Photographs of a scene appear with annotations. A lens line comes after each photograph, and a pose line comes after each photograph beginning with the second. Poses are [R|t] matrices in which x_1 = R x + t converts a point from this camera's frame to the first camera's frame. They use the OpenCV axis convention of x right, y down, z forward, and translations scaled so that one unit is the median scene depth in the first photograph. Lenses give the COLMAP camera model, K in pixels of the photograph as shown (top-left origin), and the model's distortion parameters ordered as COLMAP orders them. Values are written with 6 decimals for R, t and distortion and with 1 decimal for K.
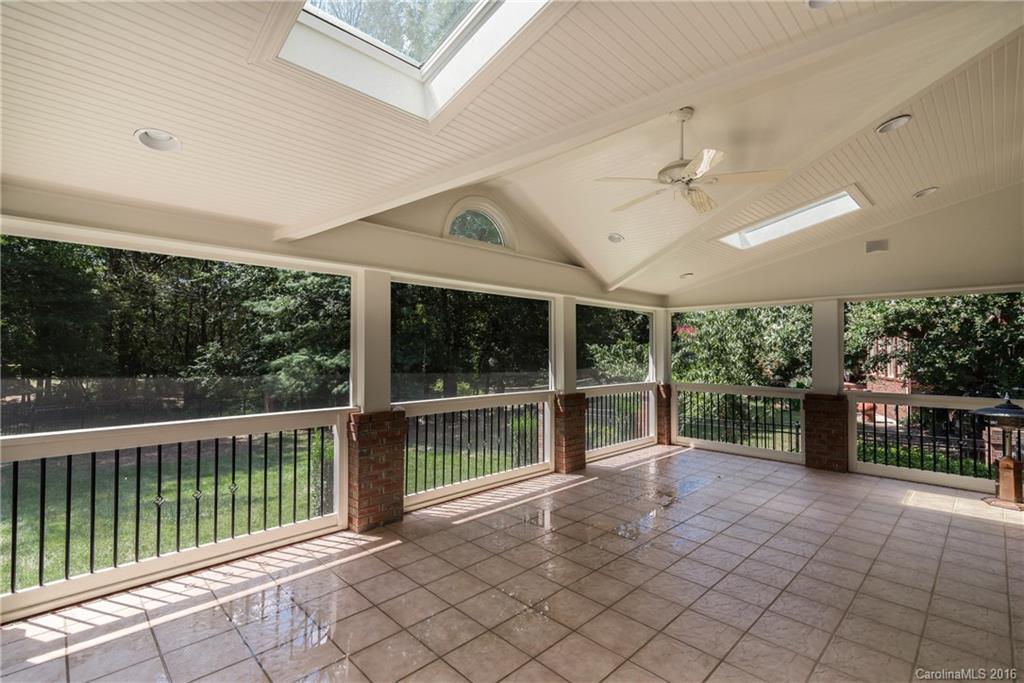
lens RADIAL K [[465.6, 0, 514.8], [0, 465.6, 335.2], [0, 0, 1]] dist [0.009916, -0.000307]
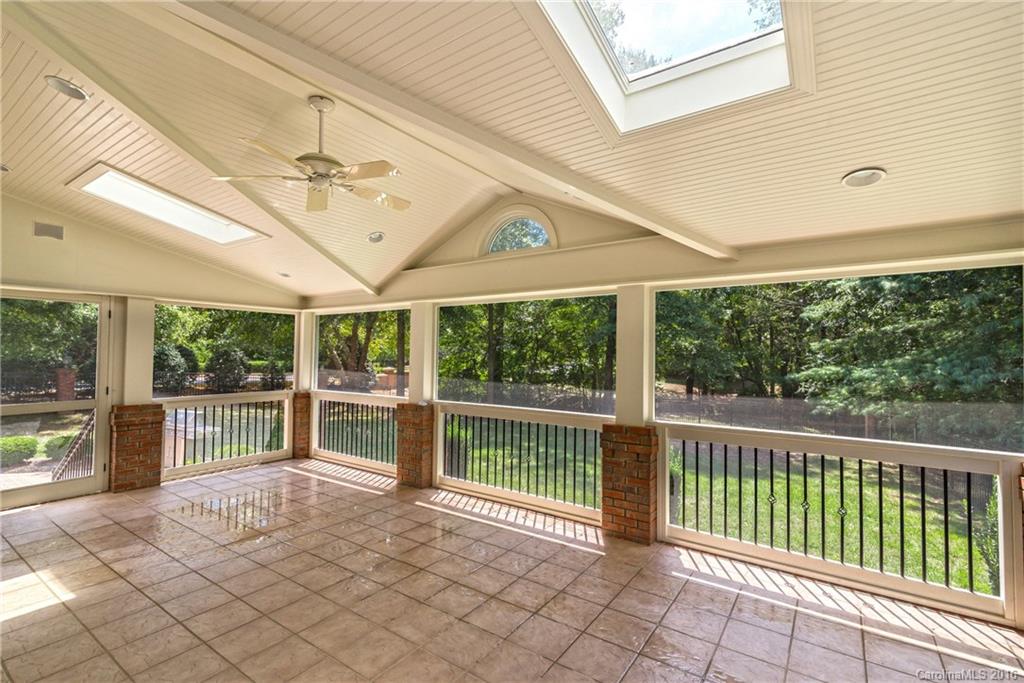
lens RADIAL K [[465.6, 0, 514.4], [0, 465.6, 352.2], [0, 0, 1]] dist [0.009916, -0.000307]
pose [[0.176807, -0.010040, -0.984194, 0.637123], [0.022500, 0.999728, -0.006156, 0.012780], [0.983988, -0.021056, 0.176985, 0.592952]]
